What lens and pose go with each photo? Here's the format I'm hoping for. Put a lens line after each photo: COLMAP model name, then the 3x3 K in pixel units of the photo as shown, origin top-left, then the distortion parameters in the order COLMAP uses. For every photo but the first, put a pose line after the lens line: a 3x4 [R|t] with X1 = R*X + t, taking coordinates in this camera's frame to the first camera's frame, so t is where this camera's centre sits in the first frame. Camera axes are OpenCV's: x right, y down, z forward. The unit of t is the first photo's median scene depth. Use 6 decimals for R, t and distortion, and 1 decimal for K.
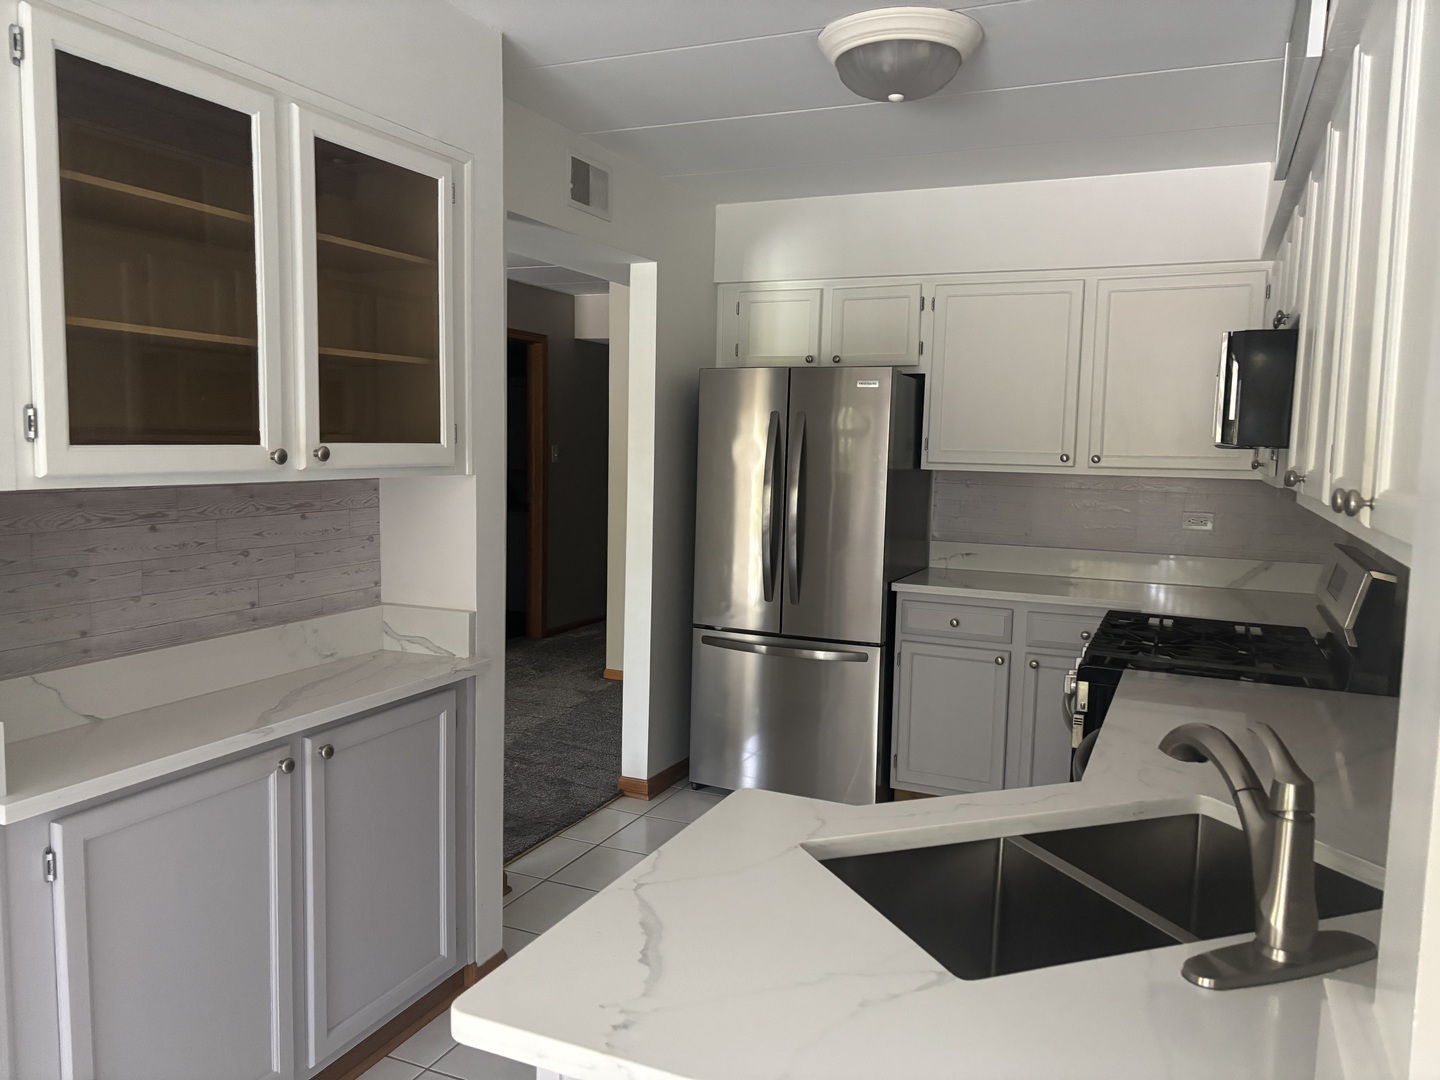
lens RADIAL K [[1103.9, 0, 720.0], [0, 1103.9, 540.0], [0, 0, 1]] dist [0.028382, 0.000892]
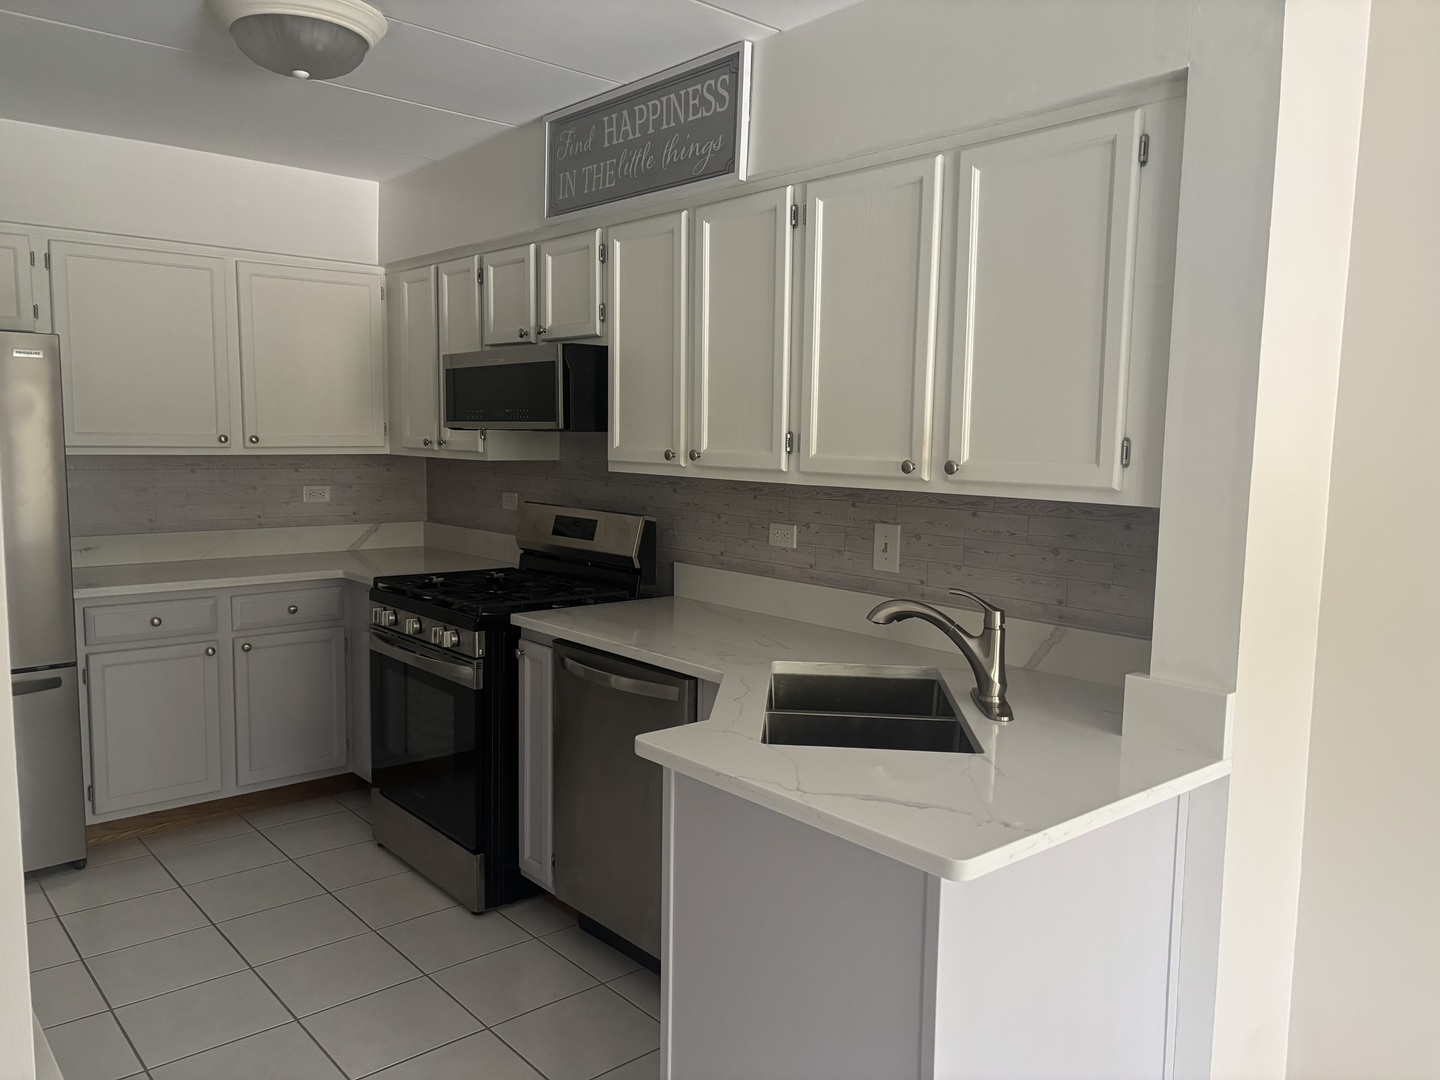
lens RADIAL K [[1096.4, 0, 720.0], [0, 1096.4, 540.0], [0, 0, 1]] dist [0.074292, -0.000365]
pose [[0.425859, -0.107130, 0.898425, -0.418365], [0.081117, 0.993488, 0.080015, -0.028777], [-0.901146, 0.038802, 0.431776, 0.178350]]
